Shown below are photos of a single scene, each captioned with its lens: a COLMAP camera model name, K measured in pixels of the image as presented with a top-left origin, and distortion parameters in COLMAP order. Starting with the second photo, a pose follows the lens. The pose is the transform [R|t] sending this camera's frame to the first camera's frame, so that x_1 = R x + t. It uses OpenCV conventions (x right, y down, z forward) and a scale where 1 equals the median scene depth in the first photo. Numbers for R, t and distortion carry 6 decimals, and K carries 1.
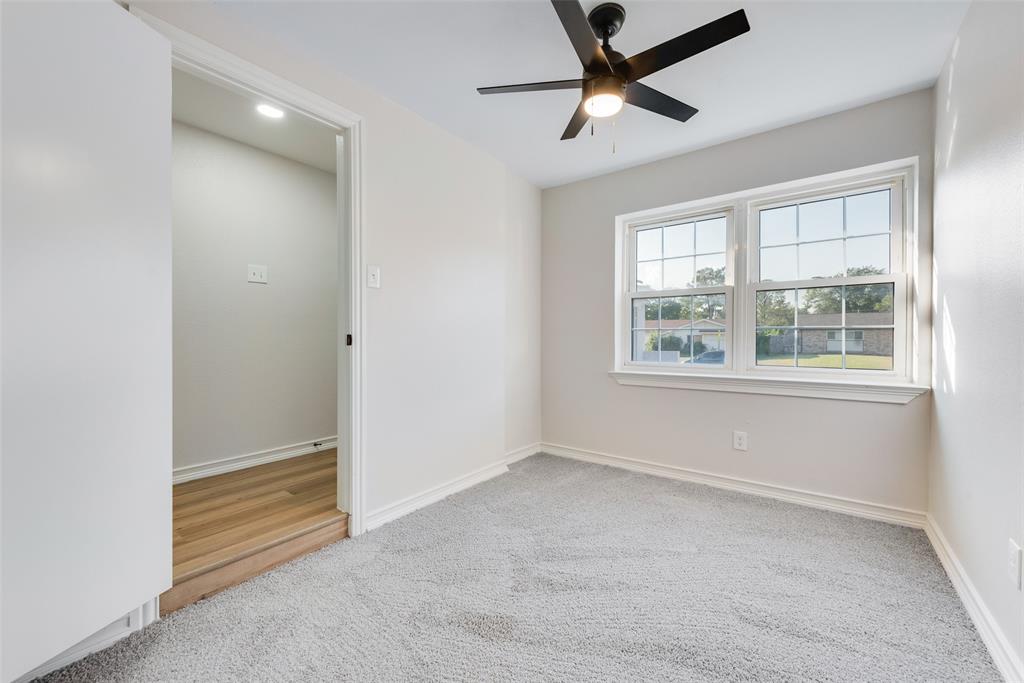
lens RADIAL K [[413.4, 0, 509.7], [0, 413.4, 327.4], [0, 0, 1]] dist [0.018681, -0.000082]
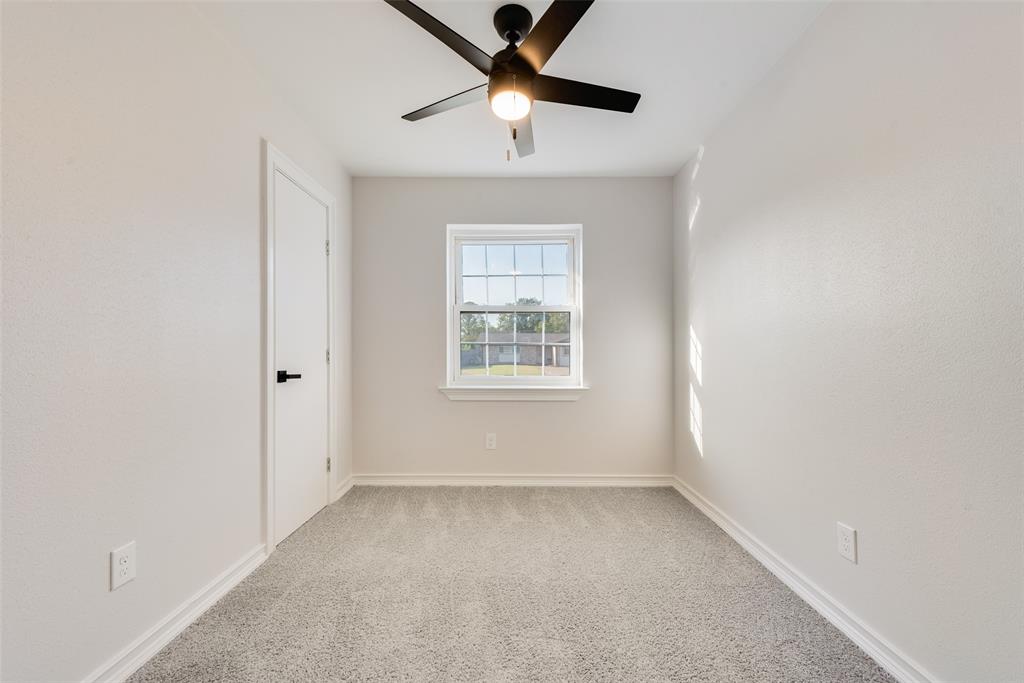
lens RADIAL K [[412.8, 0, 502.7], [0, 412.8, 348.3], [0, 0, 1]] dist [0.001041, -0.000098]
pose [[0.794003, 0.011033, 0.607813, -0.082609], [-0.022459, 0.999685, 0.011193, 0.001166], [-0.607498, -0.022538, 0.794001, 0.061058]]
